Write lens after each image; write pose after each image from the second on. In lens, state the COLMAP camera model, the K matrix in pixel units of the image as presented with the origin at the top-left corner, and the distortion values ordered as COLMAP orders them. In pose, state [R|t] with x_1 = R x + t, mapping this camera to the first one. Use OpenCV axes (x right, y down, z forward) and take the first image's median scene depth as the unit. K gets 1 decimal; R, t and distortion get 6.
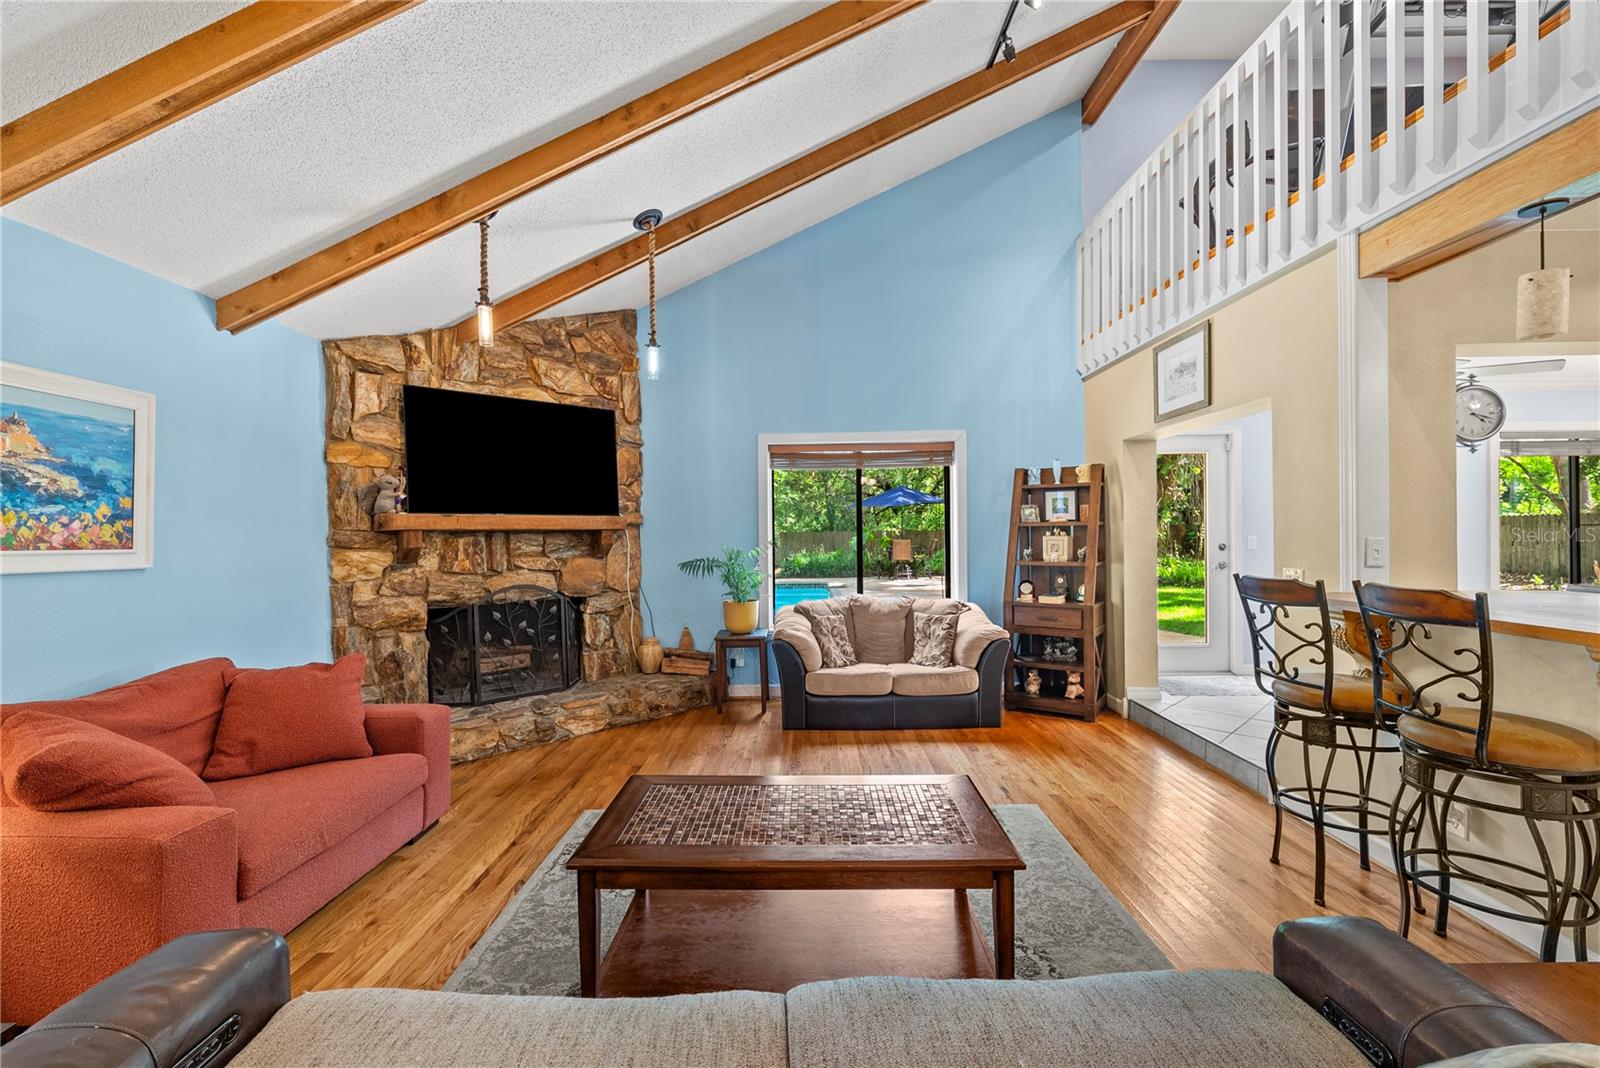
lens RADIAL K [[667.4, 0, 803.0], [0, 667.4, 537.8], [0, 0, 1]] dist [0.000630, -0.000230]
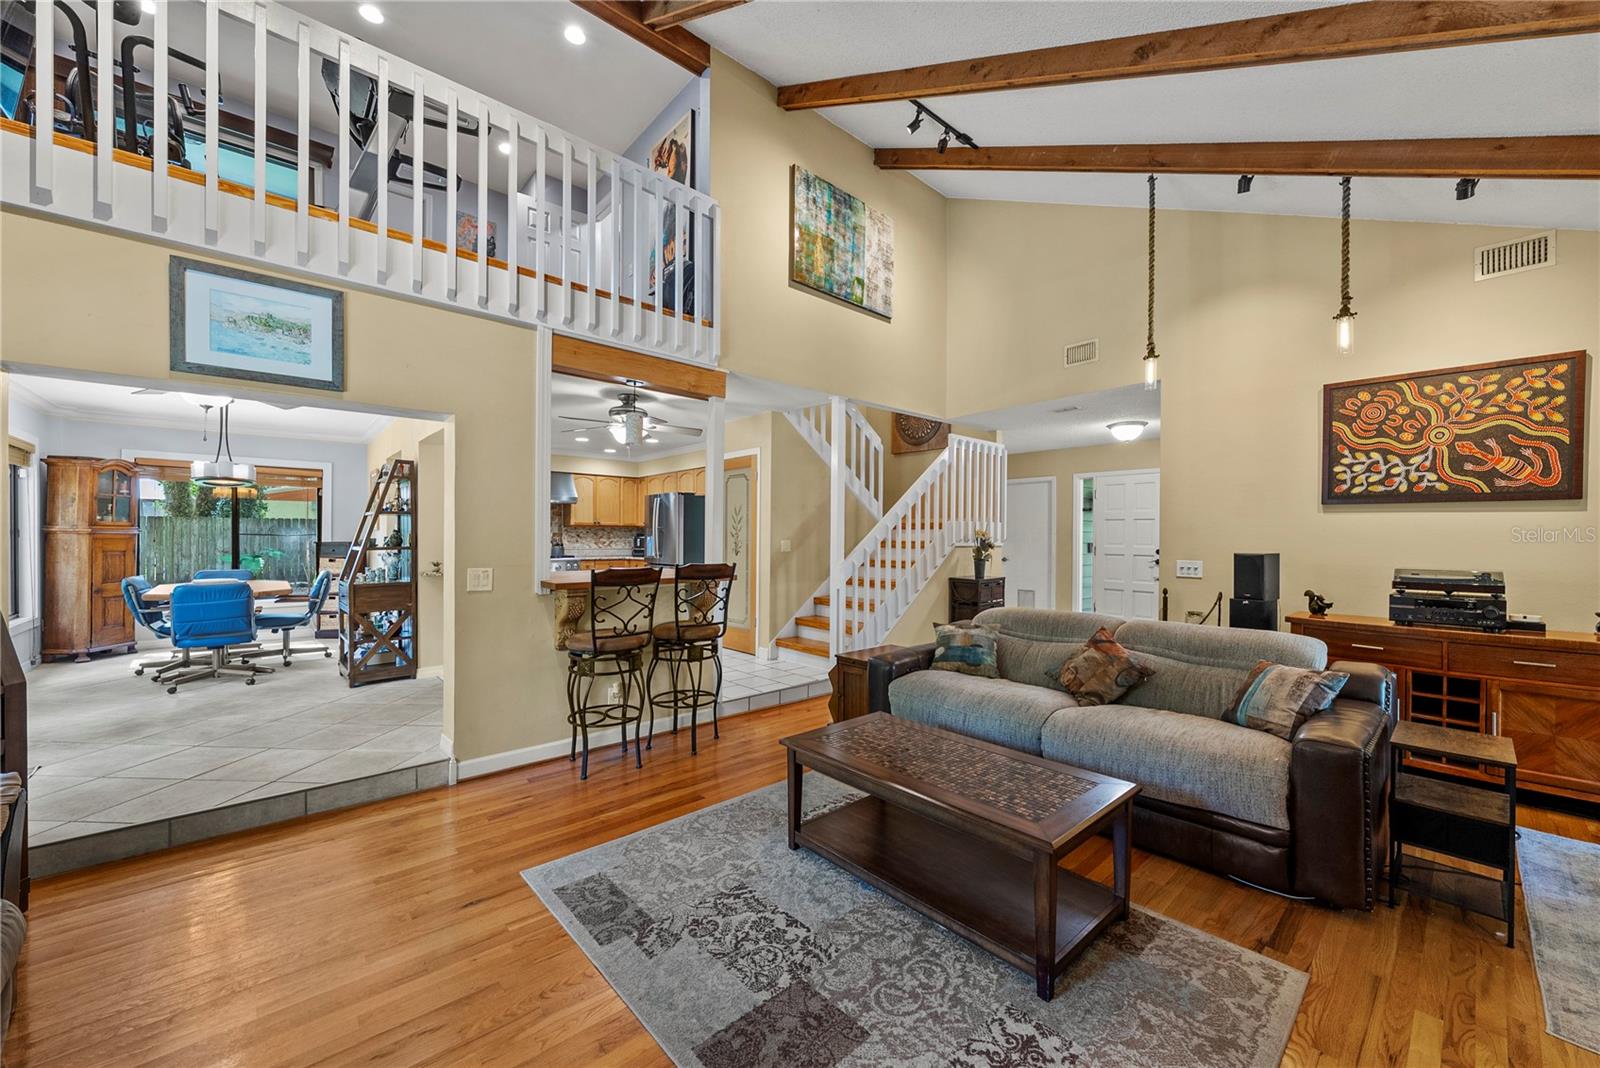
lens RADIAL K [[611.1, 0, 805.0], [0, 611.1, 539.1], [0, 0, 1]] dist [0.000026, -0.000002]
pose [[-0.672250, 0.002360, 0.740320, -0.323540], [0.007875, 0.999961, 0.003963, -0.004167], [-0.740282, 0.008494, -0.672243, 0.922885]]
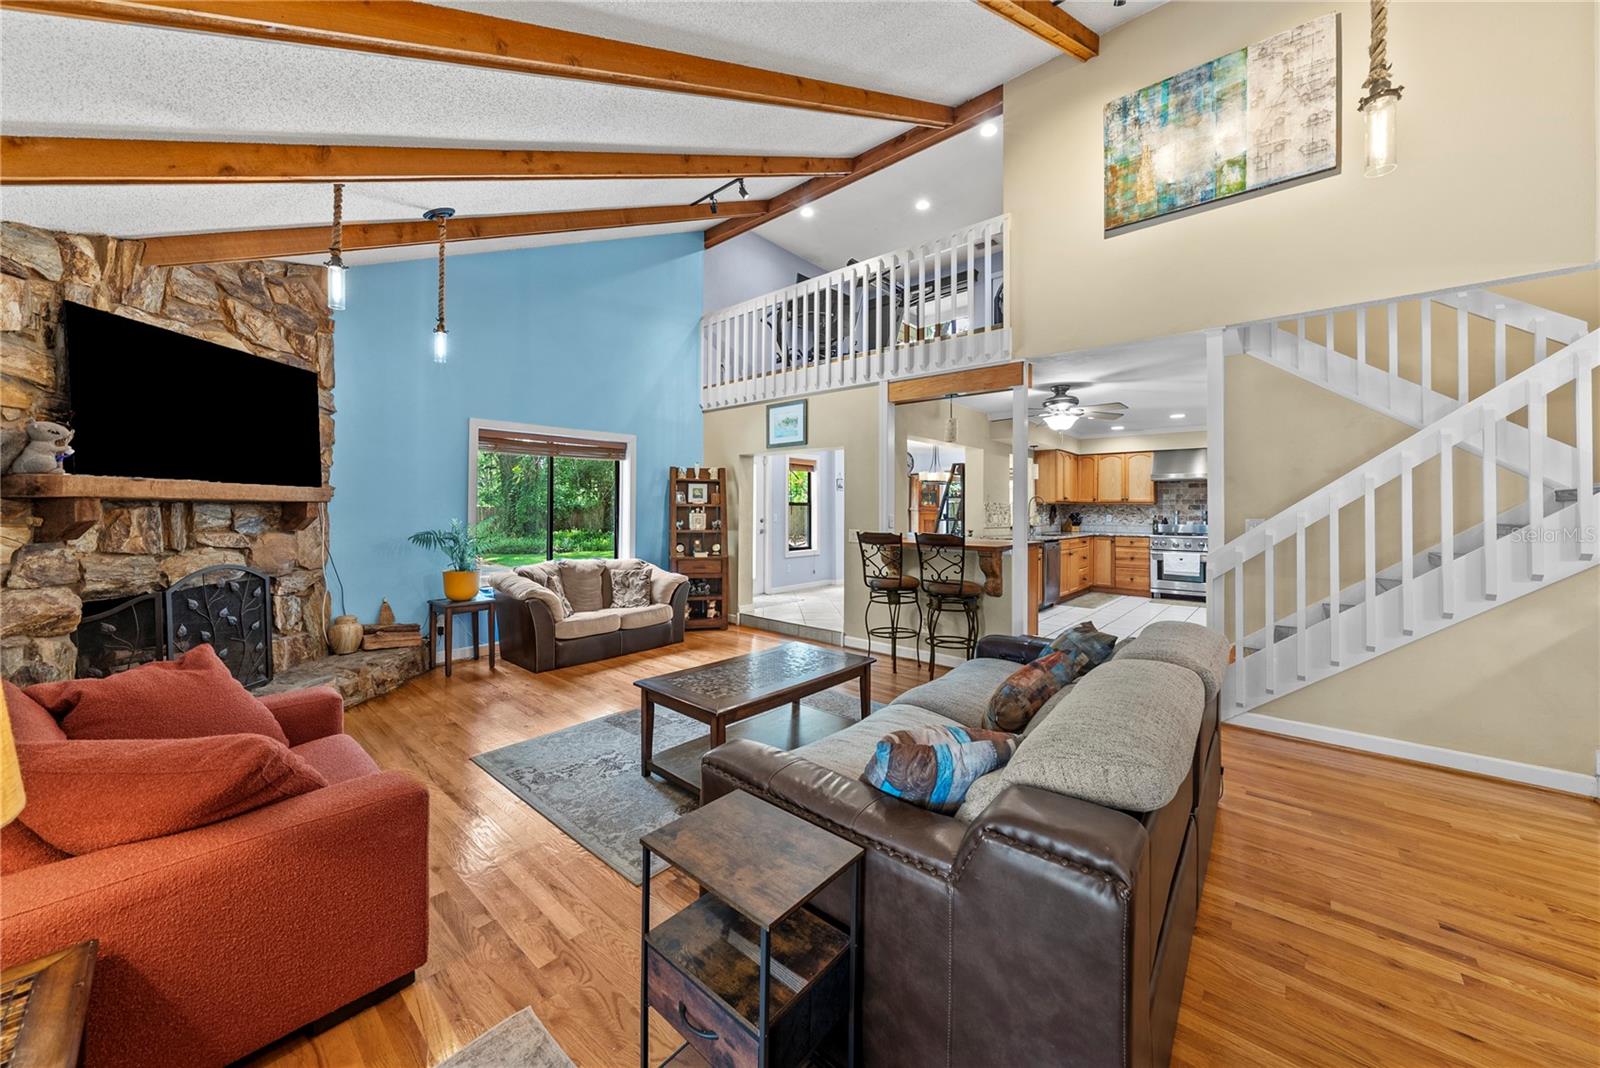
lens RADIAL K [[564.7, 0, 801.0], [0, 564.7, 502.0], [0, 0, 1]] dist [-0.001005, -0.000029]
pose [[0.652932, 0.024040, 0.757035, -0.510410], [-0.005959, 0.999628, -0.026604, 0.005482], [-0.757393, 0.012859, 0.652832, -0.022419]]
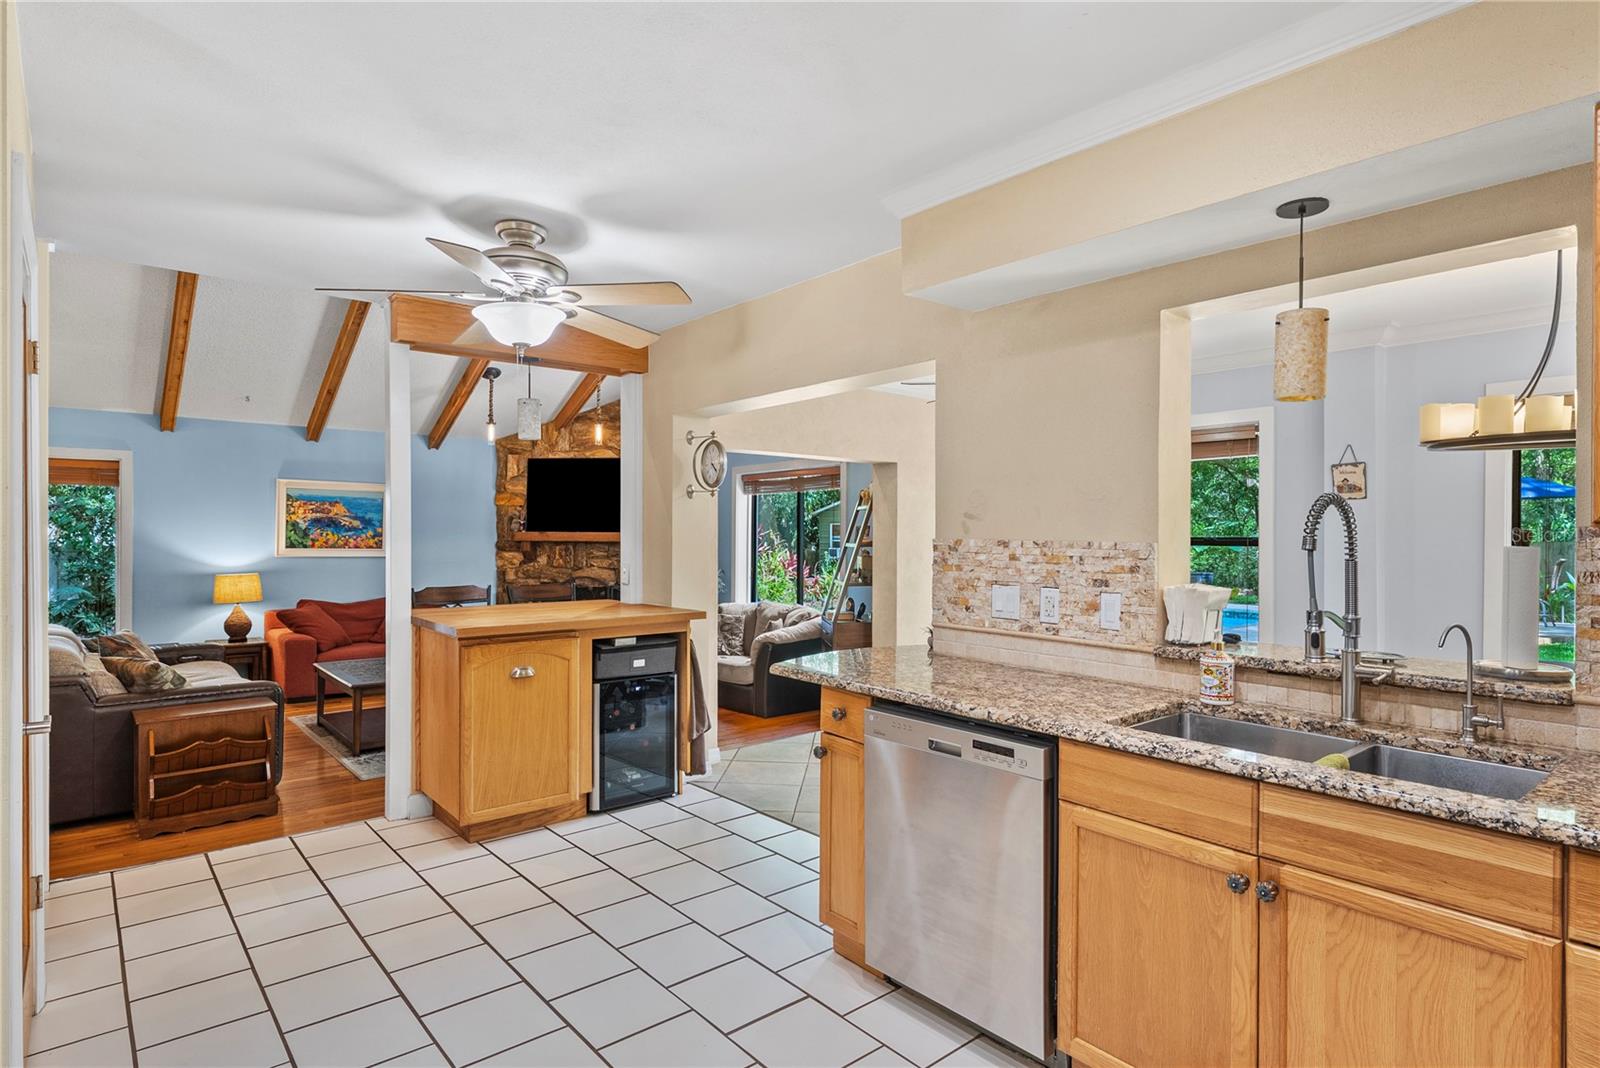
lens RADIAL K [[863.9, 0, 803.7], [0, 863.9, 533.0], [0, 0, 1]] dist [0.022842, 0.000216]
pose [[0.648030, 0.010345, -0.761545, 1.554858], [-0.016878, 0.999857, -0.000781, -0.041149], [0.761428, 0.013359, 0.648112, 0.068240]]
